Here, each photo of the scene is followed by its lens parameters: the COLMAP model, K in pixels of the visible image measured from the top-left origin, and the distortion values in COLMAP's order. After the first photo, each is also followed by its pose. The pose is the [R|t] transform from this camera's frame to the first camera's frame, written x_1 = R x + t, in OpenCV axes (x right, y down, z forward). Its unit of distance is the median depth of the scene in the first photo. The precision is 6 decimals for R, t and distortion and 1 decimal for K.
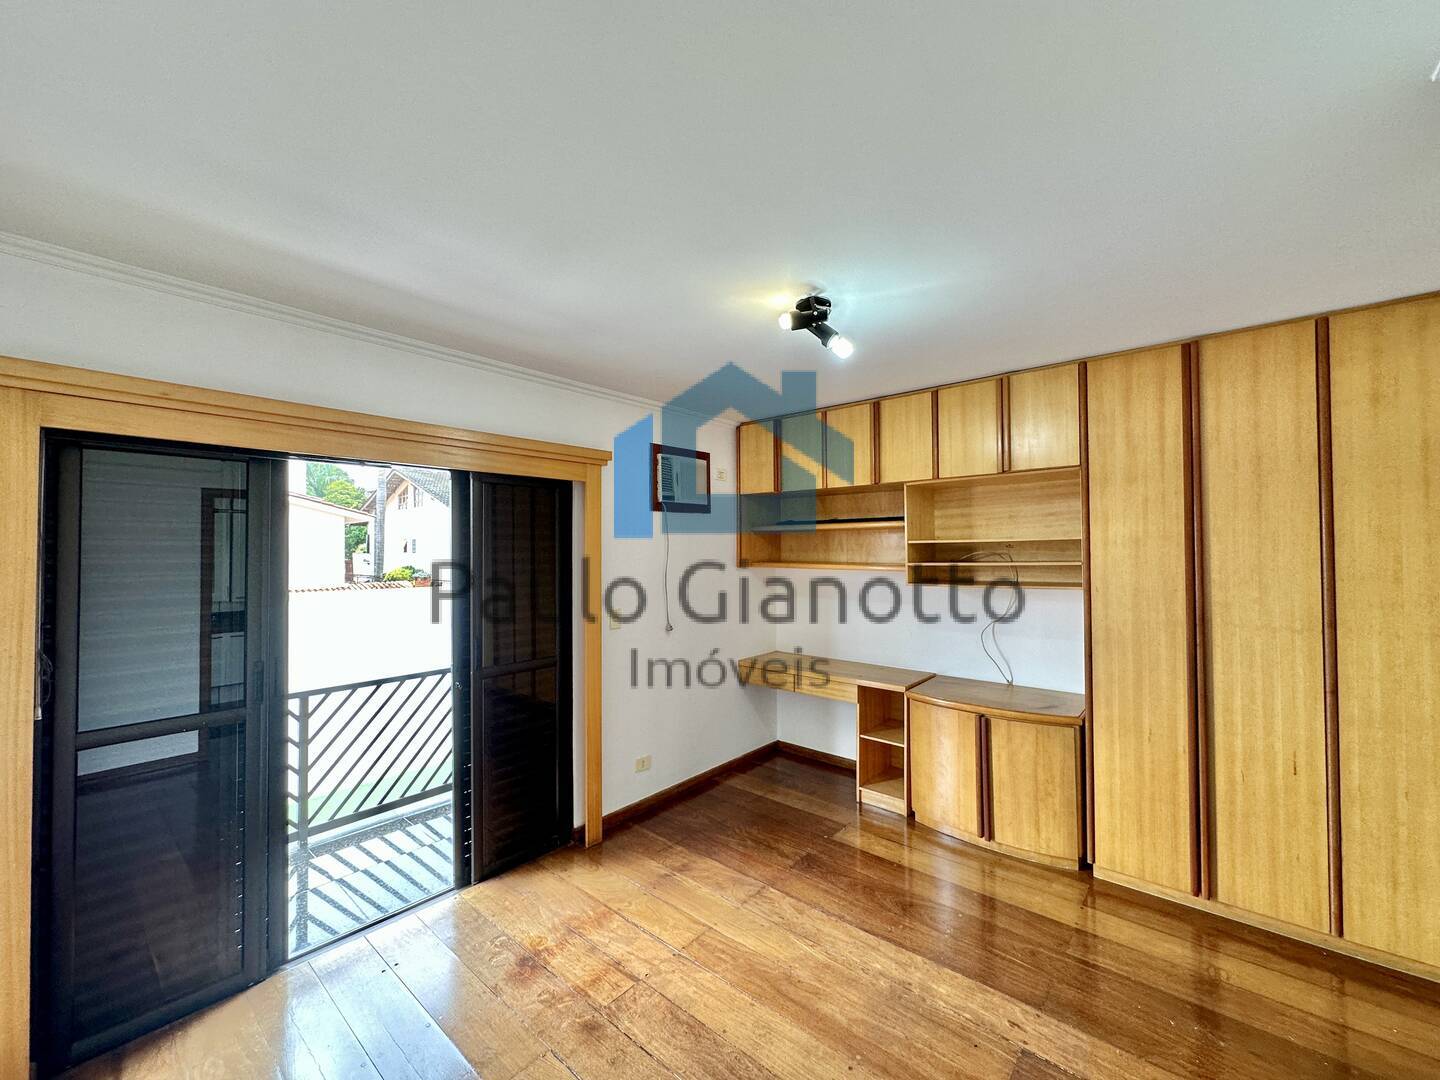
lens RADIAL K [[579.2, 0, 716.4], [0, 579.2, 538.0], [0, 0, 1]] dist [-0.009142, 0.001267]
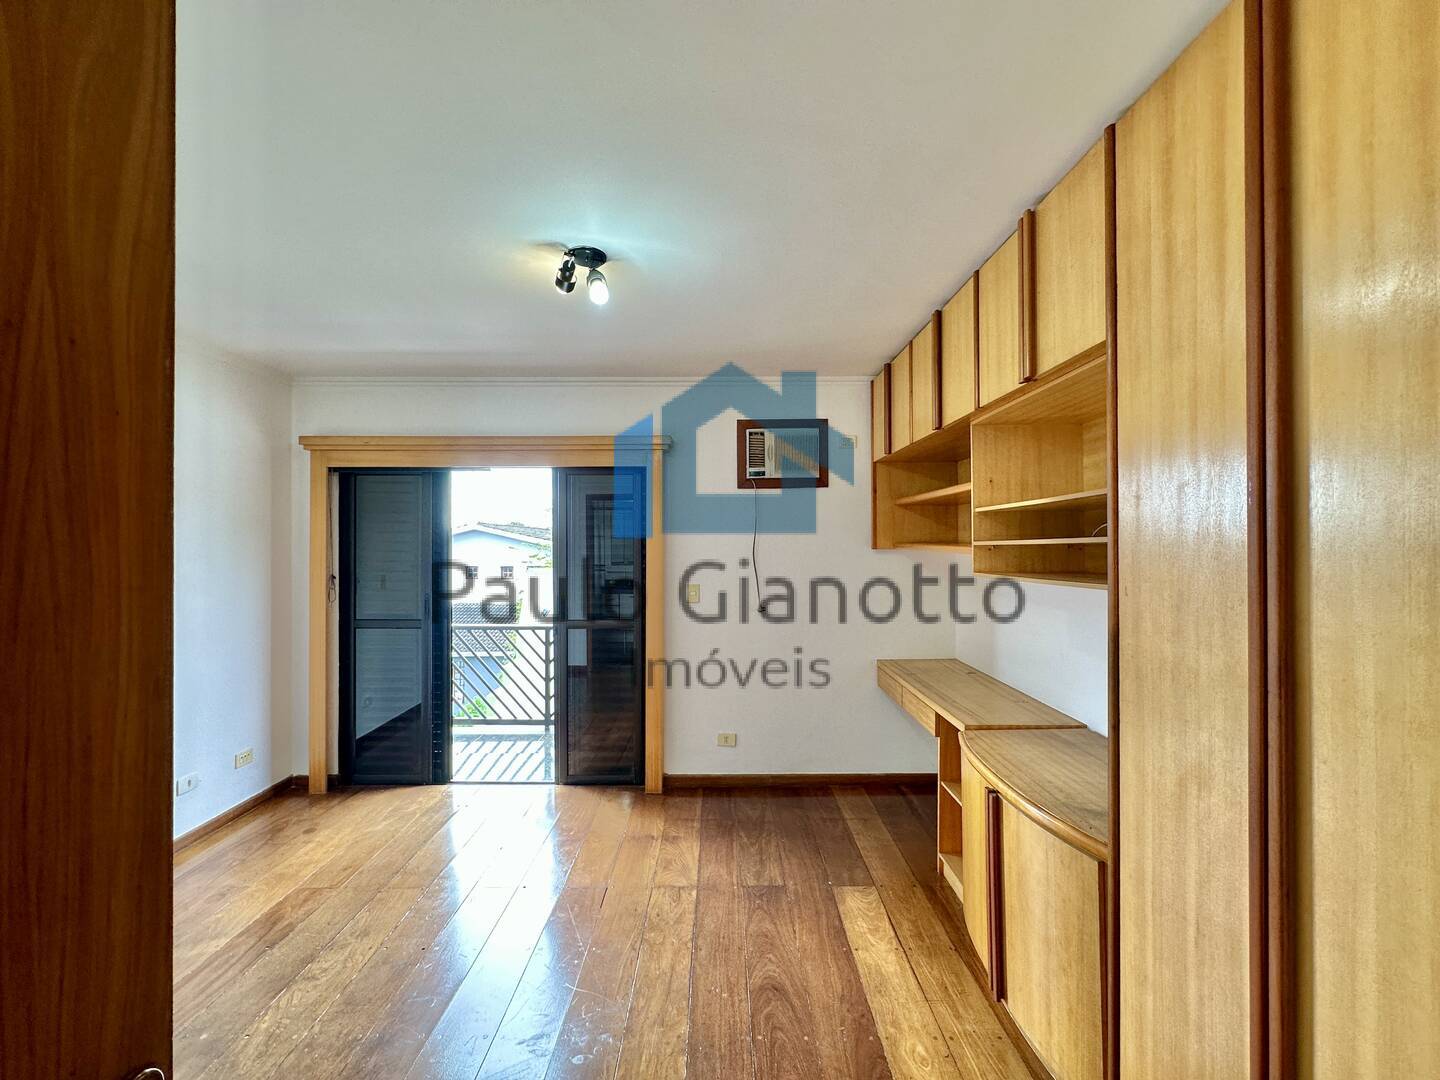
lens RADIAL K [[579.2, 0, 723.2], [0, 579.2, 538.2], [0, 0, 1]] dist [-0.009142, 0.001267]
pose [[0.655721, -0.000693, -0.755003, 0.730014], [0.013739, 0.999845, 0.011015, 0.031441], [0.754878, -0.017596, 0.655629, 0.392244]]
